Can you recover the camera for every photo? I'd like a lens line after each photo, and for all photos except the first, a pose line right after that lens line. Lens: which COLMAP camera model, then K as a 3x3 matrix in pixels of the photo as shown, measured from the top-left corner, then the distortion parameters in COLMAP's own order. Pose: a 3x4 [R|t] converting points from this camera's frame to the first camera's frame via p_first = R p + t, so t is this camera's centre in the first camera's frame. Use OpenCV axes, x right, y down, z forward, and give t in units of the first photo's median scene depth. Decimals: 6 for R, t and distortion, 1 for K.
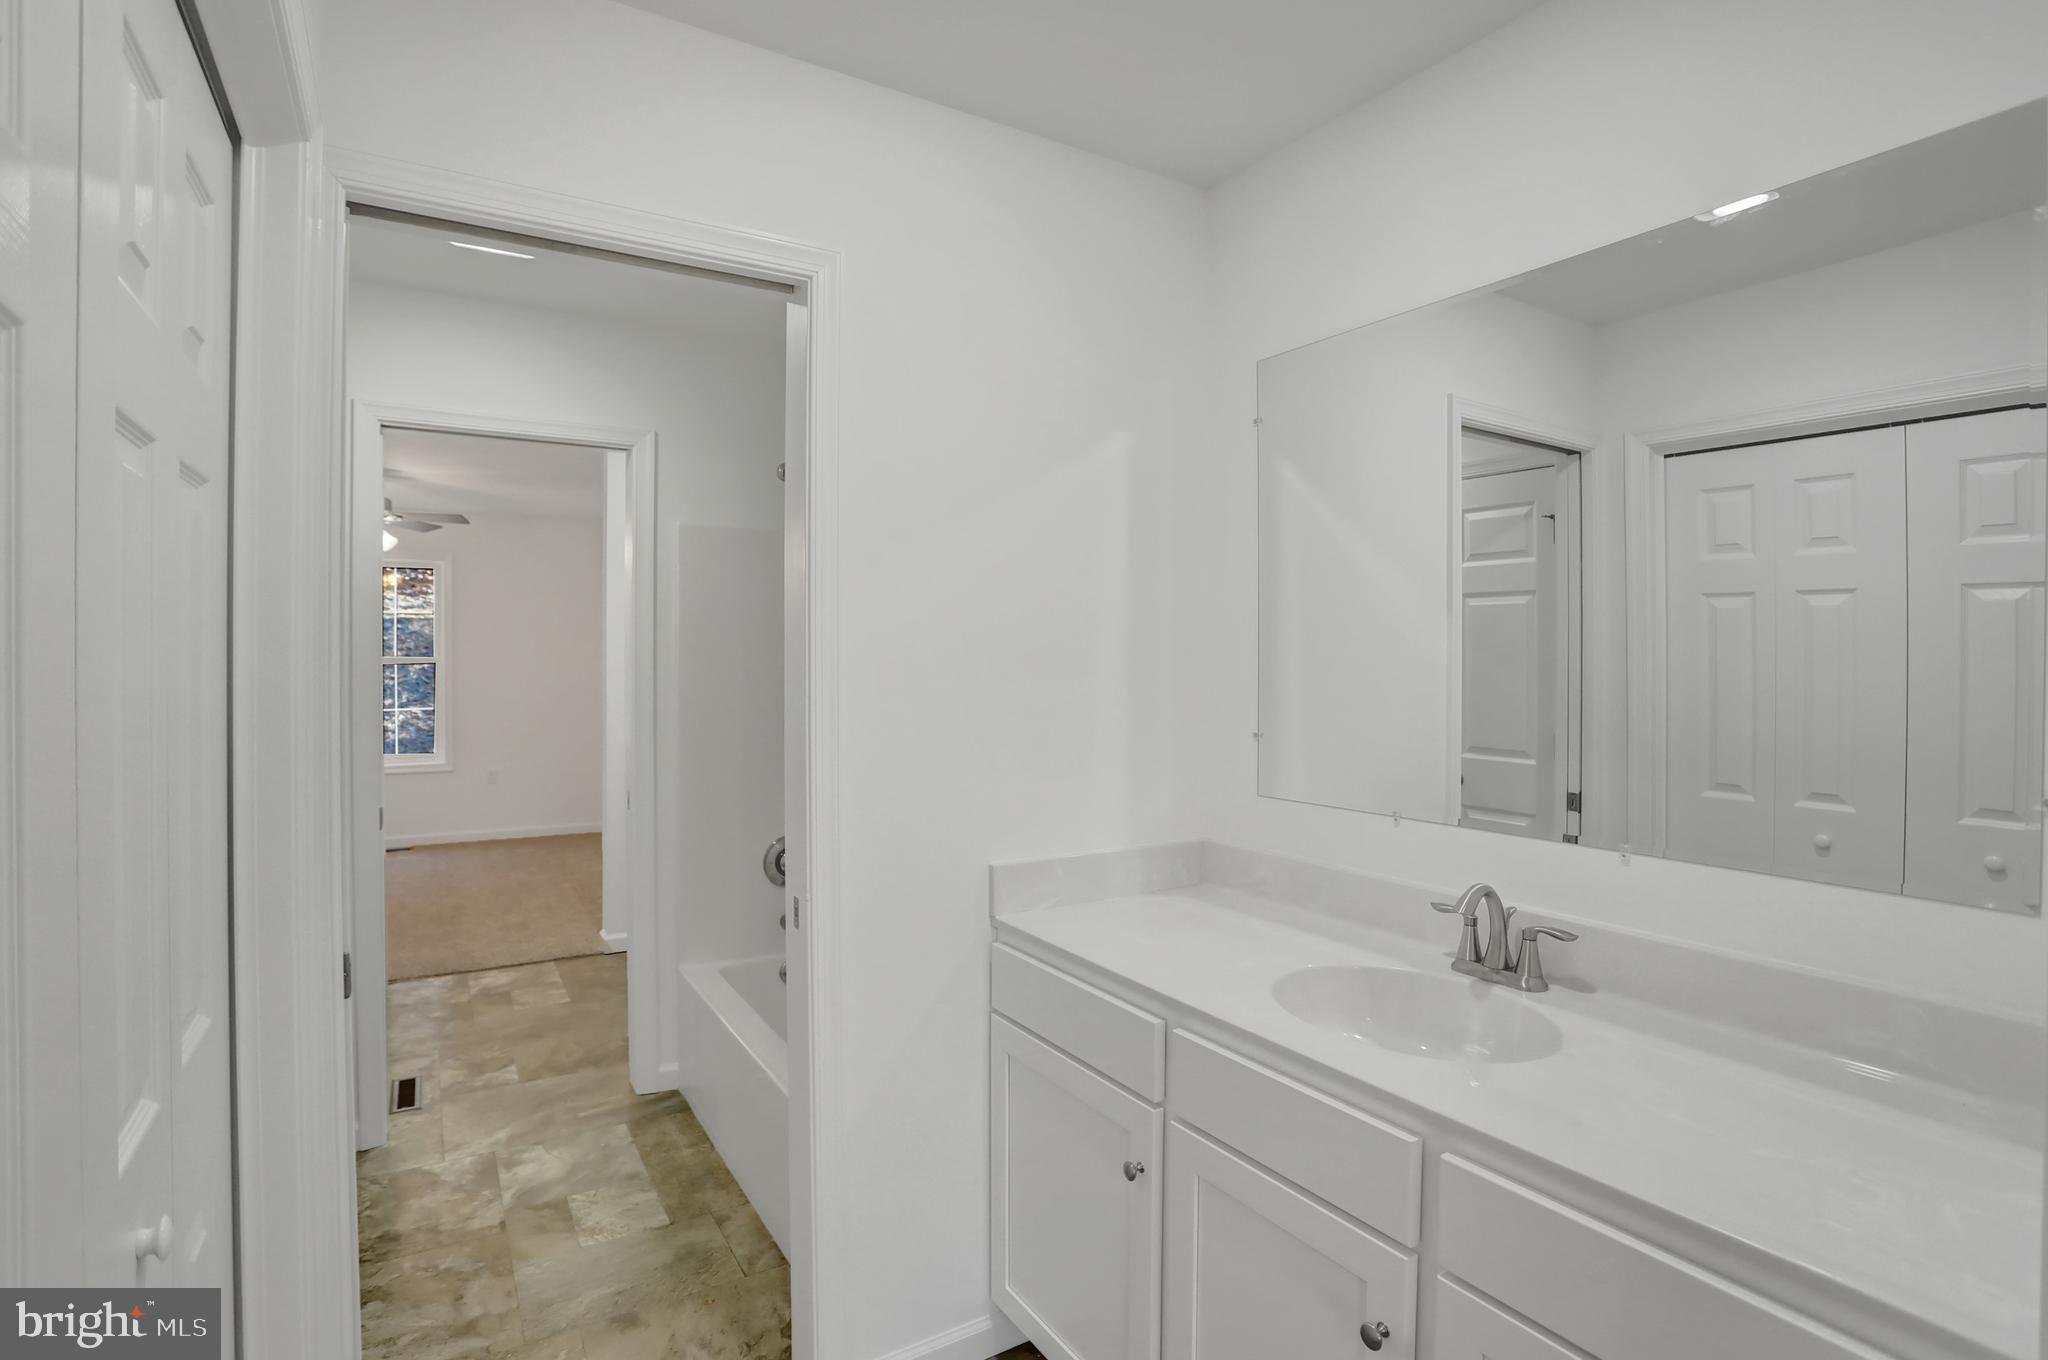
lens RADIAL K [[1002.1, 0, 1019.5], [0, 1002.1, 685.5], [0, 0, 1]] dist [-0.051766, 0.017651]
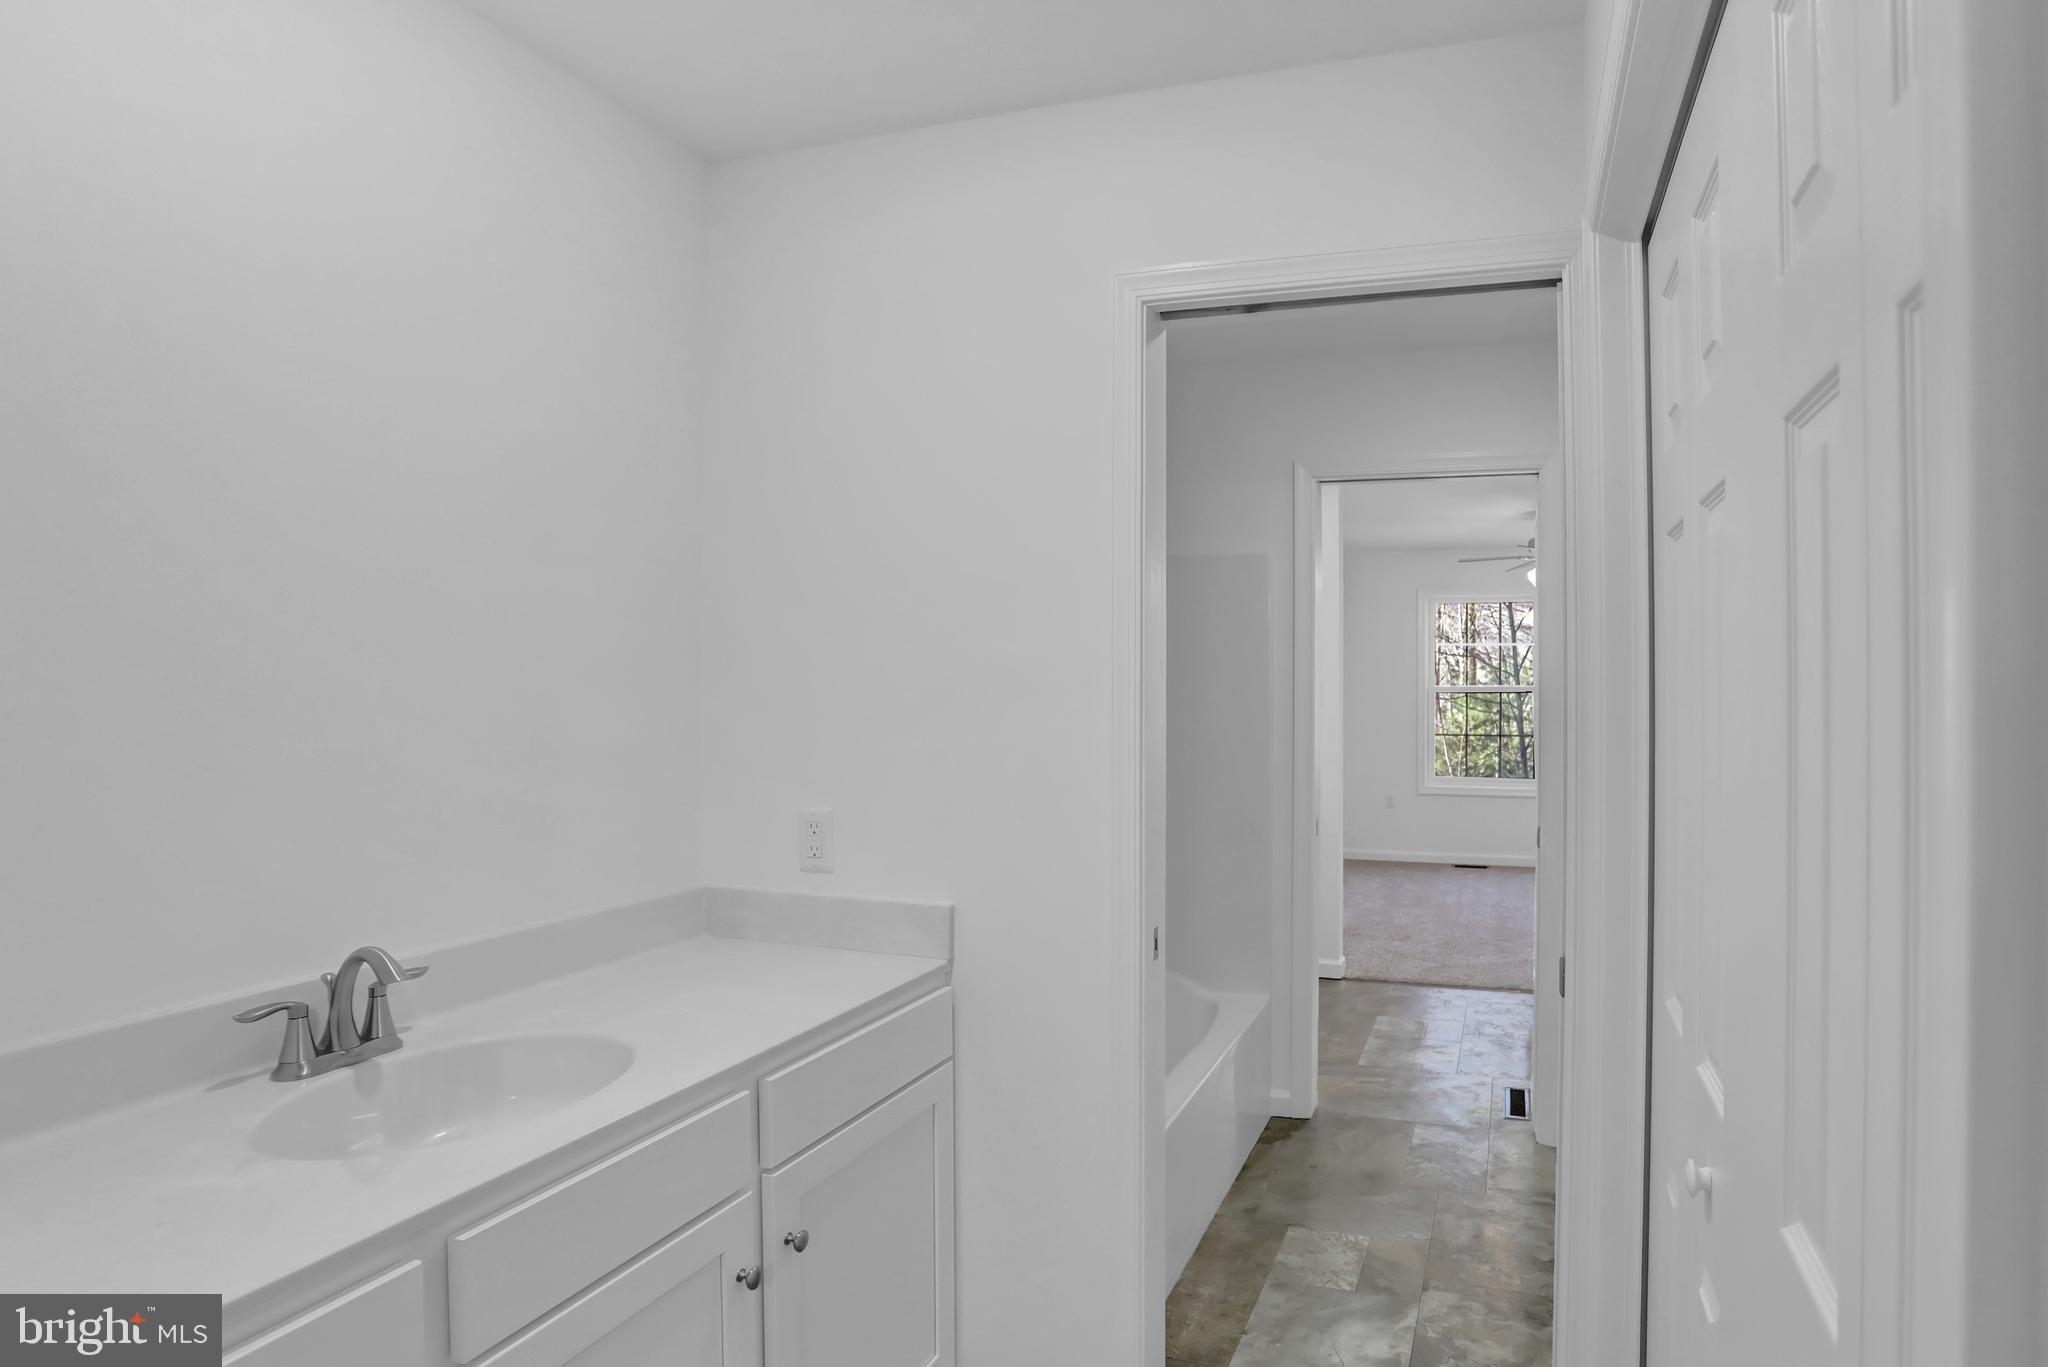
lens RADIAL K [[1018.5, 0, 1049.0], [0, 1018.5, 682.1], [0, 0, 1]] dist [-0.085835, 0.038949]
pose [[-0.554932, -0.002831, 0.831891, -1.101679], [0.017416, 0.999736, 0.015020, -0.074099], [-0.831714, 0.022823, -0.554736, 1.789302]]
